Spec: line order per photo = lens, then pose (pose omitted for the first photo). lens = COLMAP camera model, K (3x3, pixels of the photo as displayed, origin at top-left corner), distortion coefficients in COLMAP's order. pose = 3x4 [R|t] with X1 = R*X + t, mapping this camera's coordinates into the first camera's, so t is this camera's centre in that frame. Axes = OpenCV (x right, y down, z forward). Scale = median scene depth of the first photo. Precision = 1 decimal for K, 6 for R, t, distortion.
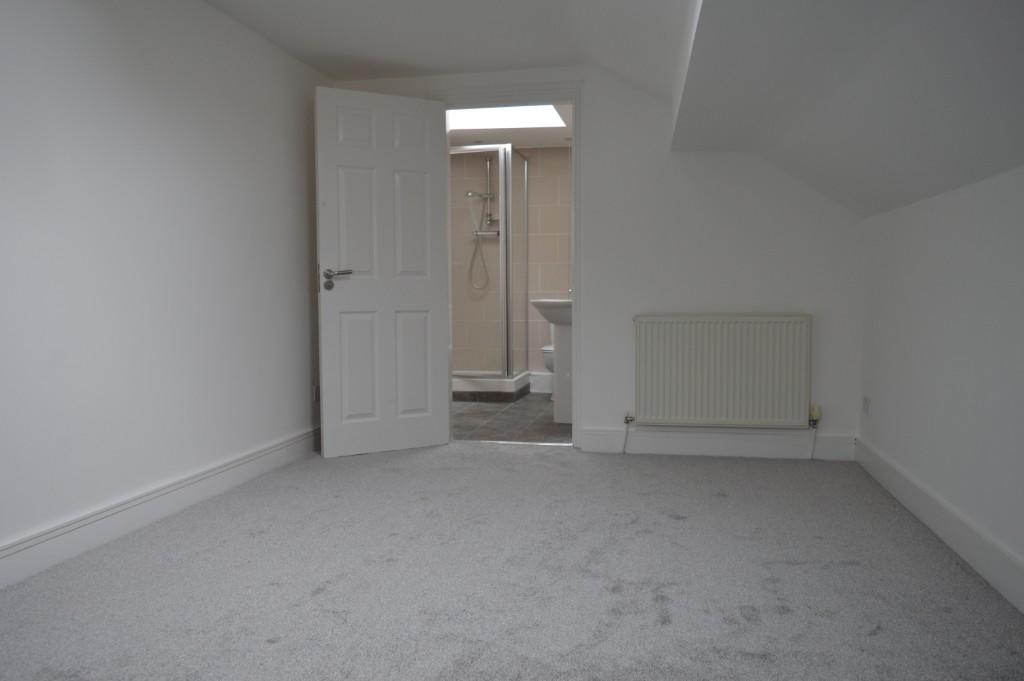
lens RADIAL K [[811.5, 0, 512.0], [0, 811.5, 340.5], [0, 0, 1]] dist [-0.004082, -0.003017]
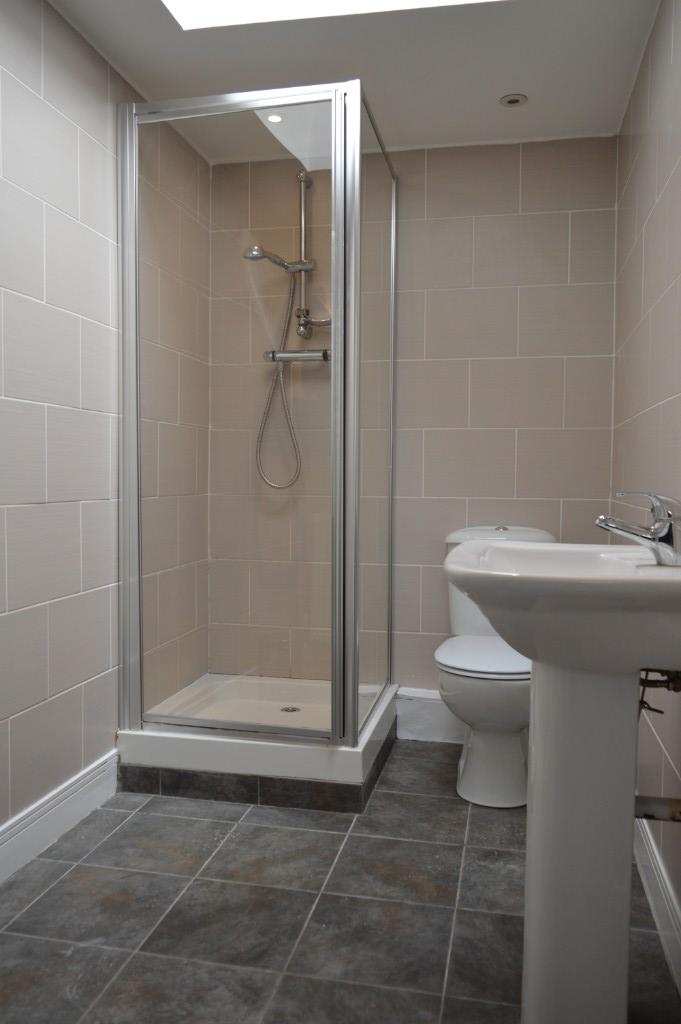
lens RADIAL K [[811.5, 0, 340.5], [0, 811.5, 512.0], [0, 0, 1]] dist [-0.004082, -0.003017]
pose [[0.999811, 0.012211, -0.015142, -0.002032], [-0.012626, 0.999538, -0.027632, -0.040814], [0.014797, 0.027818, 0.999503, 0.586608]]
